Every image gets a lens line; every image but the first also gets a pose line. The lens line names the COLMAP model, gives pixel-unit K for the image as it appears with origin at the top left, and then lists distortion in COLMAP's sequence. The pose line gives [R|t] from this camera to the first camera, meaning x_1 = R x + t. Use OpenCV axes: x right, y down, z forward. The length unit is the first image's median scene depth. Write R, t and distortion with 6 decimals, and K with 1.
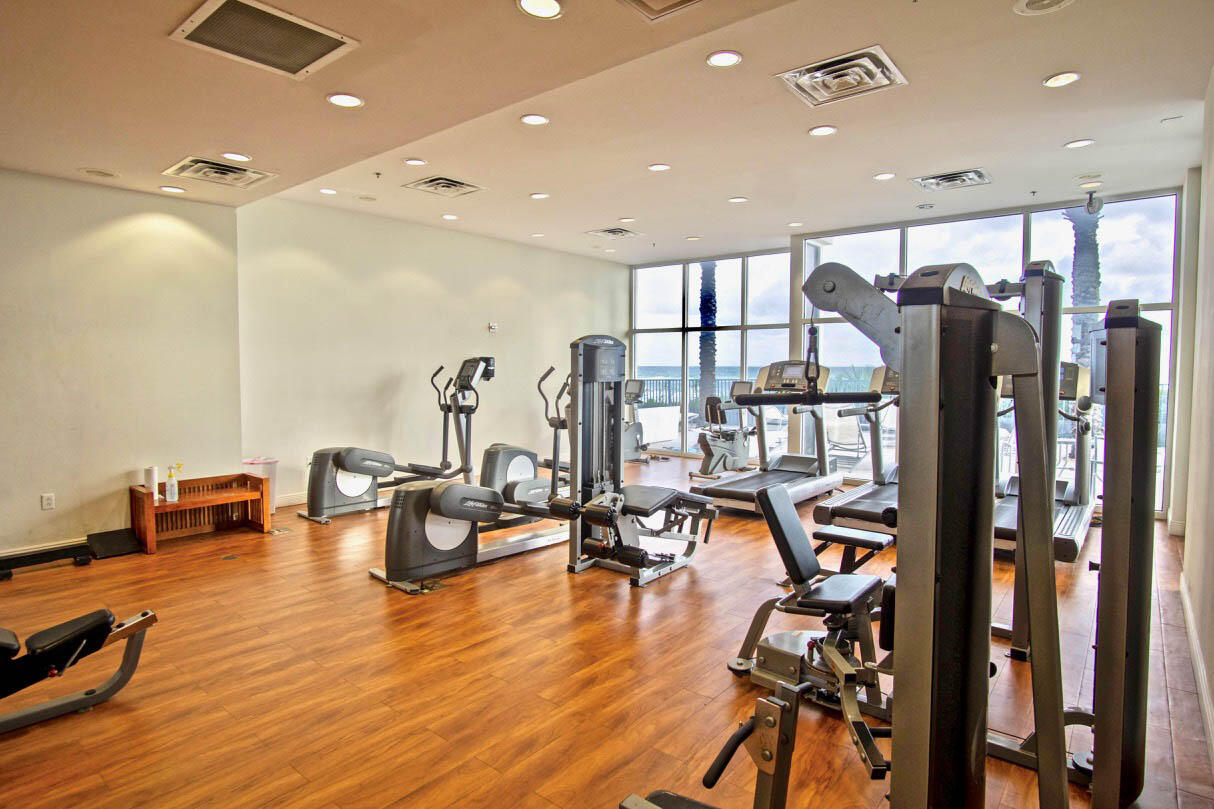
lens RADIAL K [[652.6, 0, 598.0], [0, 652.6, 376.7], [0, 0, 1]] dist [-0.000413, -0.027757]
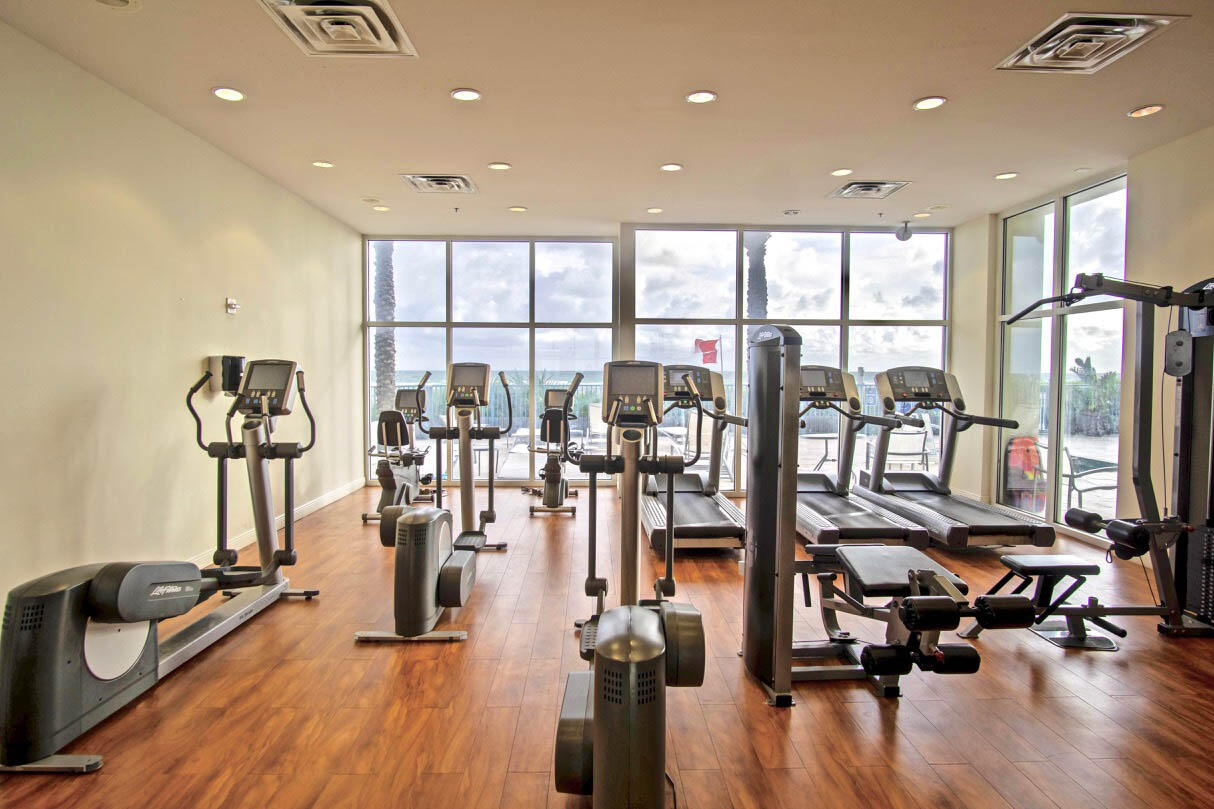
lens RADIAL K [[652.6, 0, 598.0], [0, 652.6, 376.7], [0, 0, 1]] dist [-0.000413, -0.027757]
pose [[0.779356, -0.000791, 0.626581, -0.323955], [0.000919, 1.000000, 0.000119, -0.012080], [-0.626580, 0.000483, 0.779357, 0.384274]]
